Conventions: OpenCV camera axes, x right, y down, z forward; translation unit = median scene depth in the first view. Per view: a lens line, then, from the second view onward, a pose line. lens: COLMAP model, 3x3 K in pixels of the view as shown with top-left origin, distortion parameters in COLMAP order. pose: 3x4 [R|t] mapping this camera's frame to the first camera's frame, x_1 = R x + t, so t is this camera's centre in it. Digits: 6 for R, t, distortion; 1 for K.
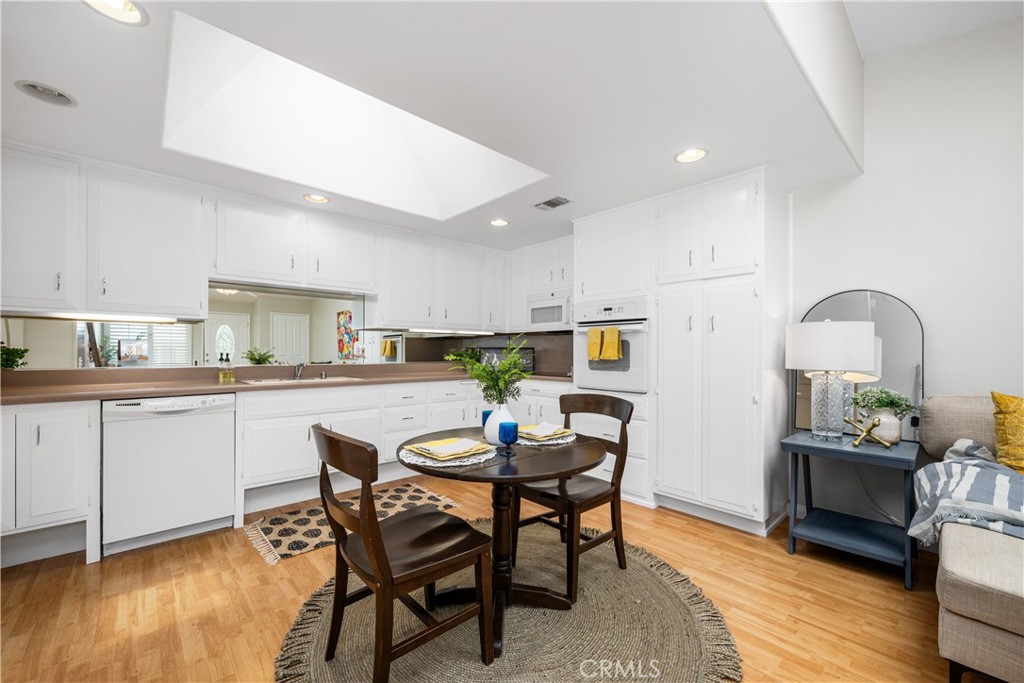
lens RADIAL K [[410.2, 0, 511.2], [0, 410.2, 350.7], [0, 0, 1]] dist [0.000840, -0.000055]
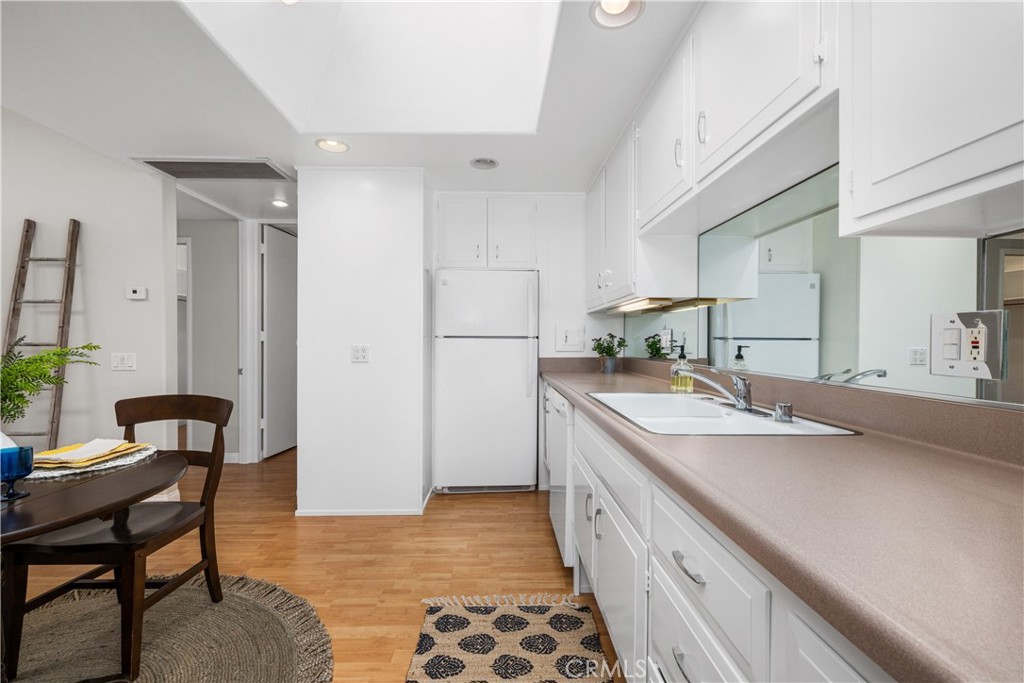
lens RADIAL K [[419.9, 0, 510.4], [0, 419.9, 344.0], [0, 0, 1]] dist [-0.000111, -0.000014]
pose [[-0.652478, -0.000089, -0.757807, -0.045905], [-0.004643, 0.999982, 0.003880, 0.003041], [0.757793, 0.006050, -0.652467, 1.348134]]
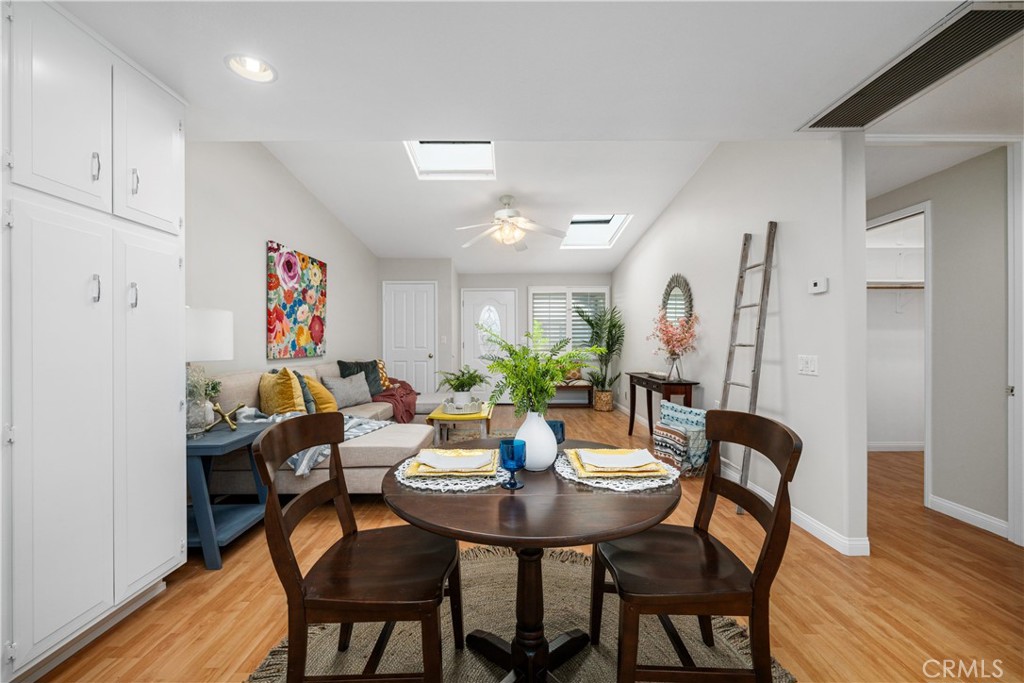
lens RADIAL K [[405.0, 0, 514.1], [0, 405.0, 341.5], [0, 0, 1]] dist [0.000098, -0.000091]
pose [[-0.742327, -0.001104, 0.670037, -0.324510], [0.001105, 0.999995, 0.002872, 0.000400], [-0.670037, 0.002873, -0.742322, 1.042166]]
